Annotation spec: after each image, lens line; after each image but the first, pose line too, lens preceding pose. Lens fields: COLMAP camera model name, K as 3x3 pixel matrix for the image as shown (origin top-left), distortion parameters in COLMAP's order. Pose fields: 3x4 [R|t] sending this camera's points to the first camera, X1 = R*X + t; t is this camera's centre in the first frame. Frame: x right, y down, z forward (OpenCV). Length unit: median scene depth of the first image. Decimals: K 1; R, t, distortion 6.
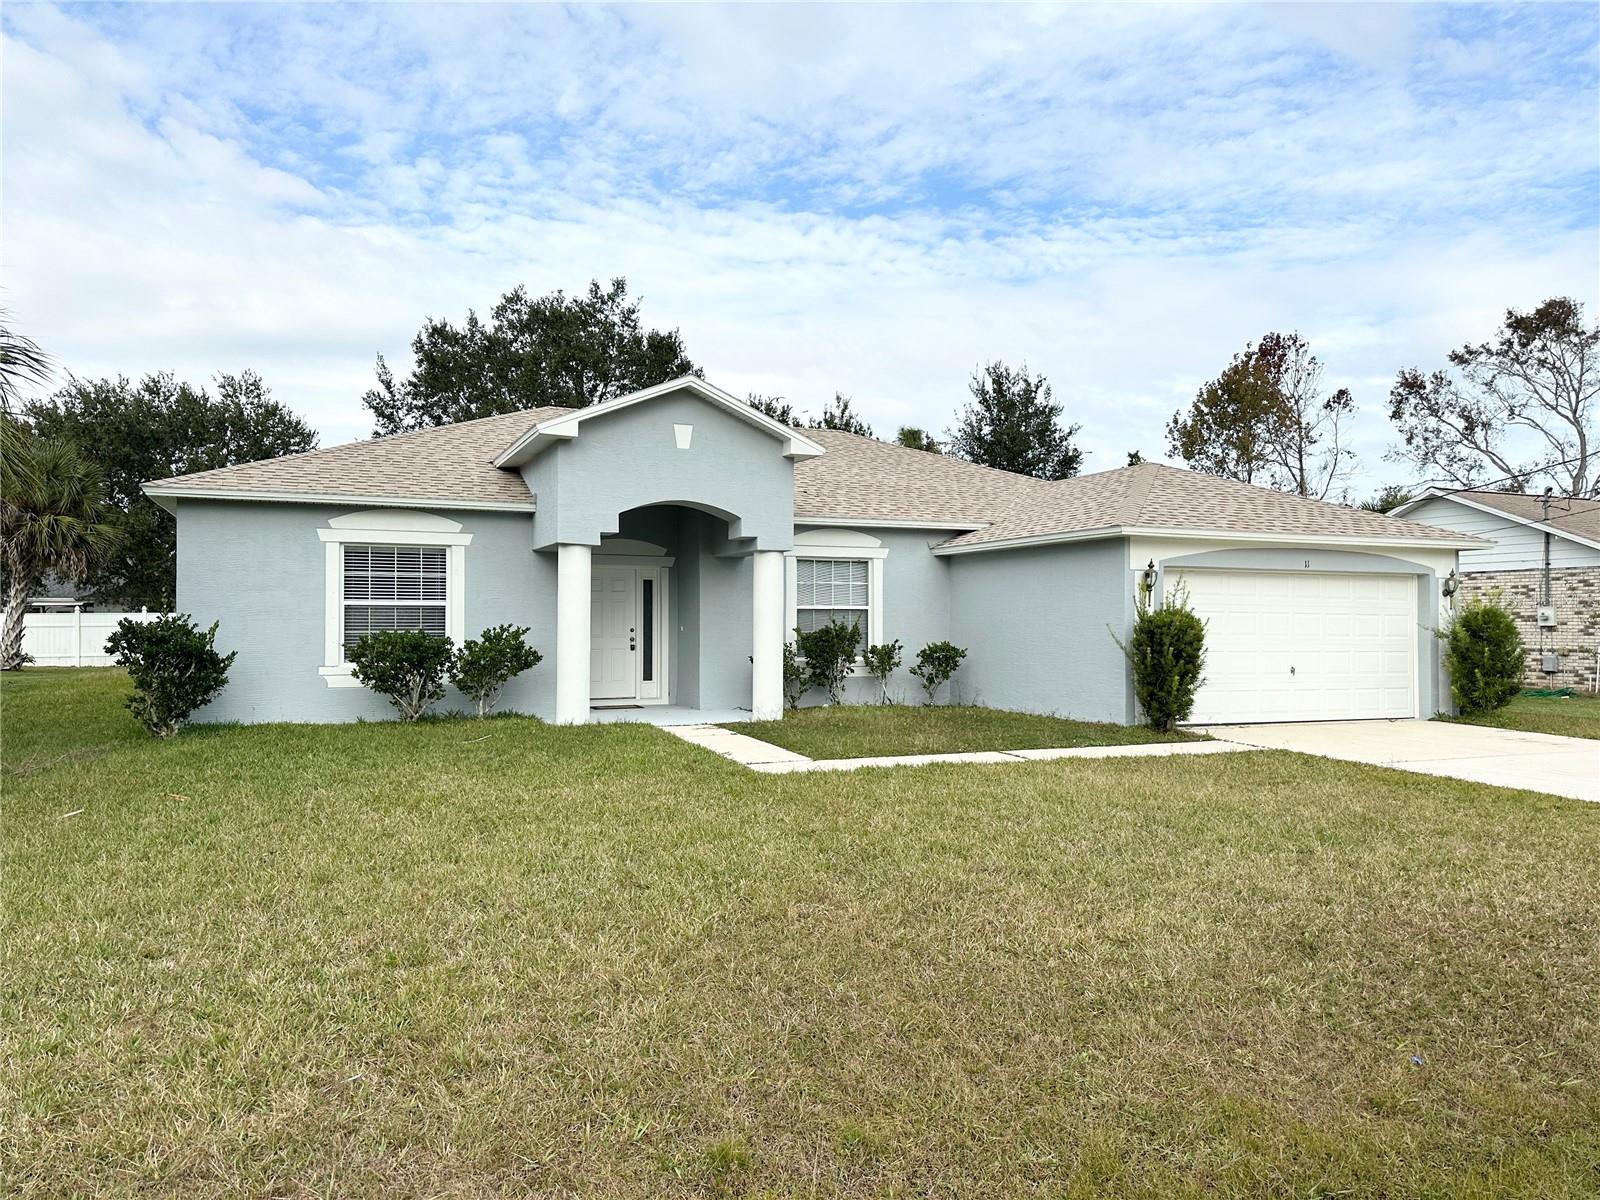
lens RADIAL K [[1101.4, 0, 843.7], [0, 1101.4, 601.8], [0, 0, 1]] dist [0.004470, -0.001417]
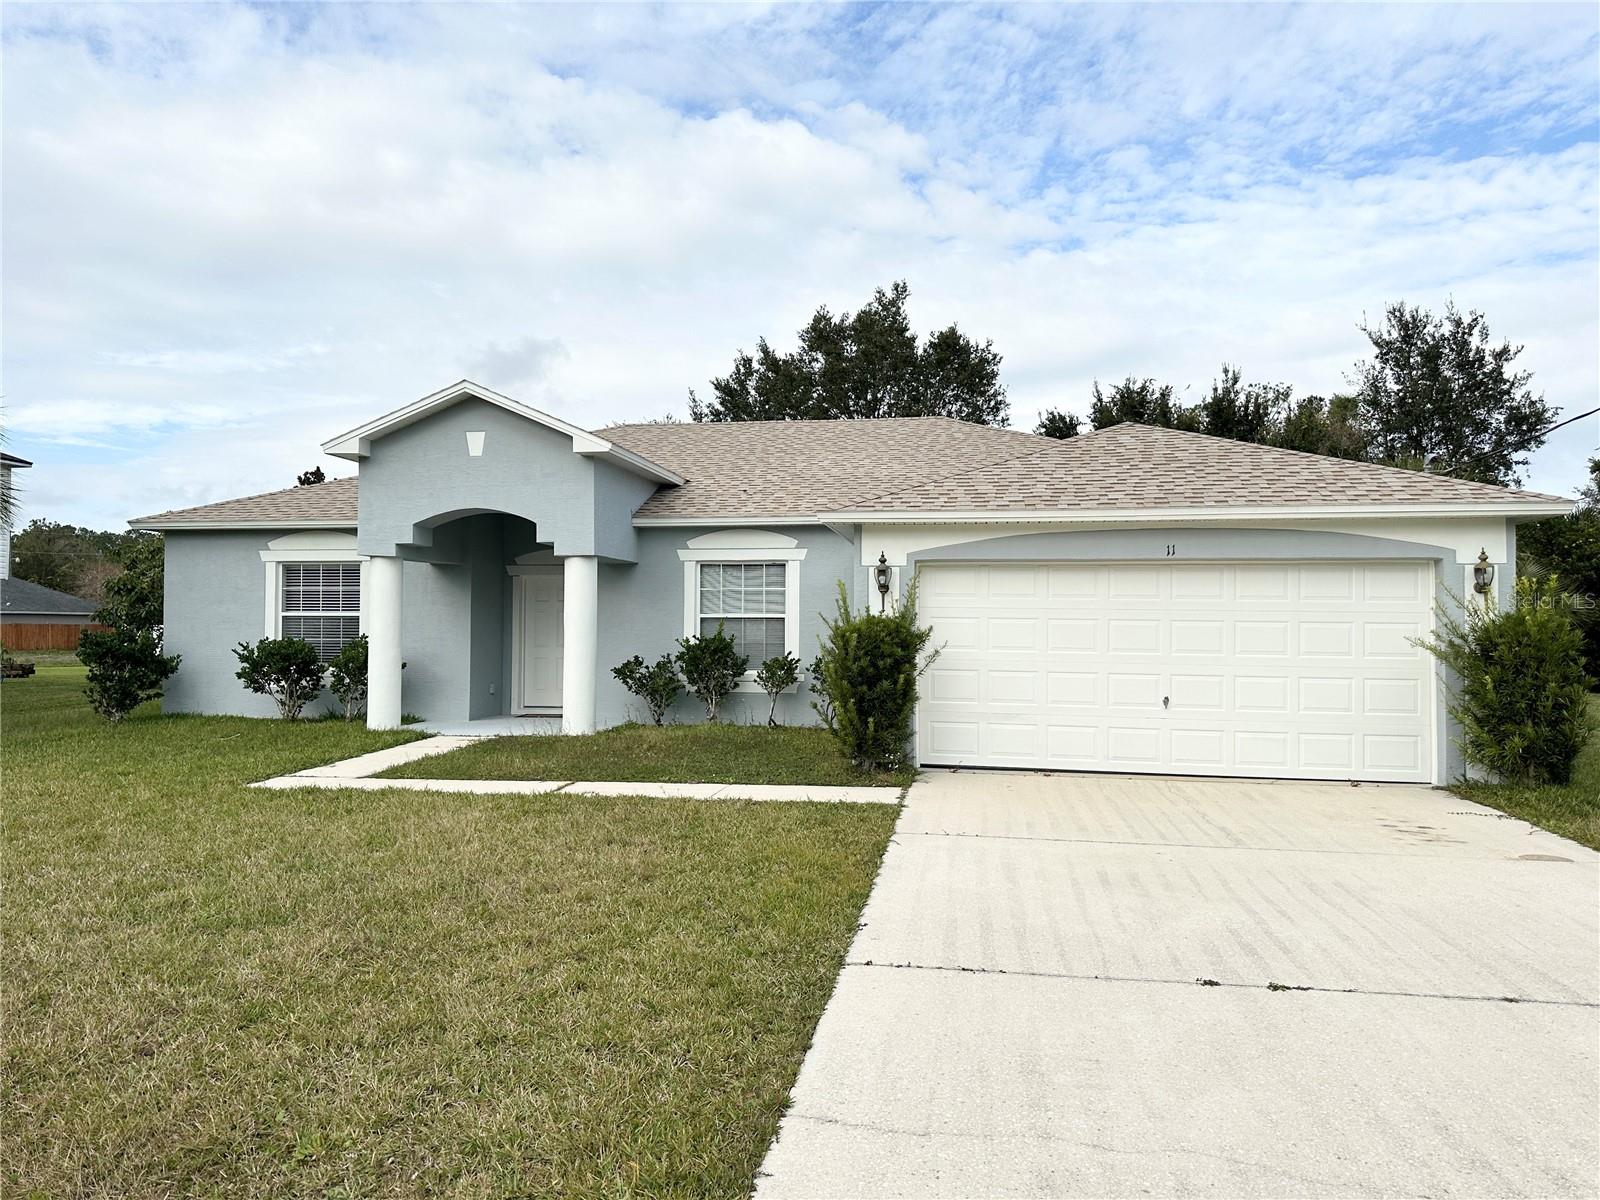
lens RADIAL K [[1101.4, 0, 843.7], [0, 1101.4, 601.8], [0, 0, 1]] dist [0.004470, -0.001417]
pose [[0.847778, -0.010957, -0.530237, 0.567086], [0.007475, 0.999934, -0.008712, 0.002370], [0.530298, 0.003423, 0.847804, 0.285475]]
